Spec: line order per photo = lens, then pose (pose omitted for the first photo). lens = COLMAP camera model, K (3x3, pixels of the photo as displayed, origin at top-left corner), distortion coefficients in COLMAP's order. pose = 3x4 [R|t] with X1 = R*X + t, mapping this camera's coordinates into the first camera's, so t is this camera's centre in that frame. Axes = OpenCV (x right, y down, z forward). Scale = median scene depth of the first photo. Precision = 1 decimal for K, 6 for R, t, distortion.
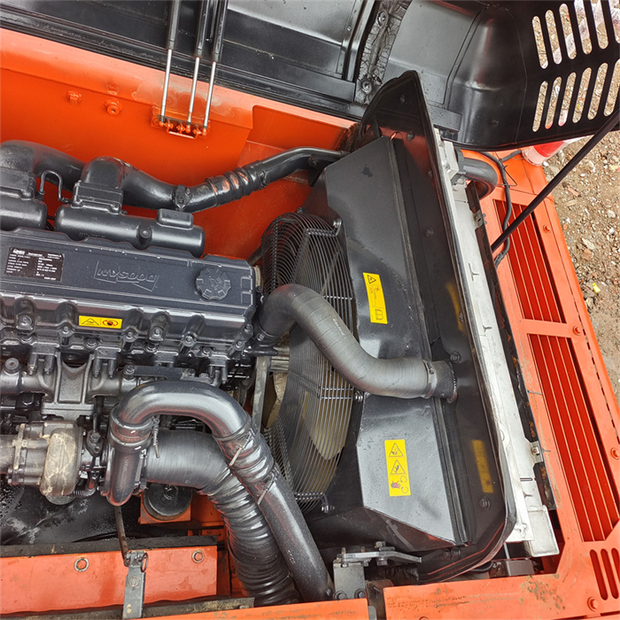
lens RADIAL K [[556.0, 0, 316.1], [0, 556.0, 311.8], [0, 0, 1]] dist [0.025711, 0.016179]
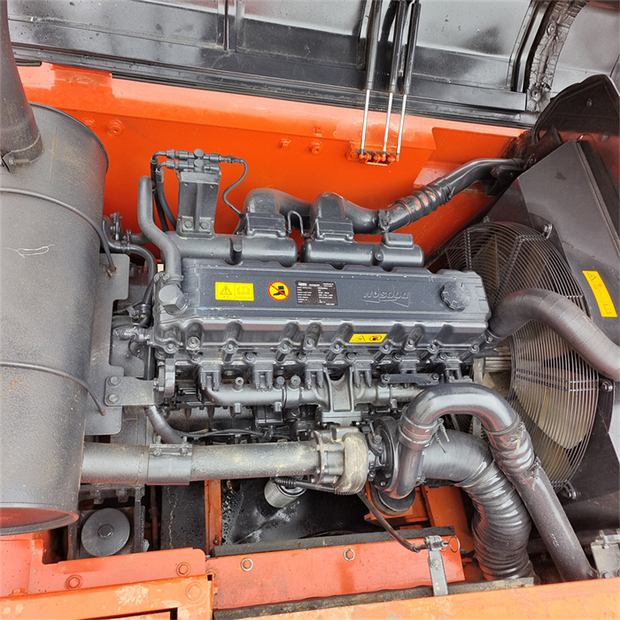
lens RADIAL K [[556.0, 0, 316.1], [0, 556.0, 311.8], [0, 0, 1]] dist [0.025711, 0.016179]
pose [[0.988994, -0.093841, -0.114387, -0.312202], [0.092511, 0.995568, -0.016890, -0.022670], [0.115465, 0.006122, 0.993293, -0.123499]]
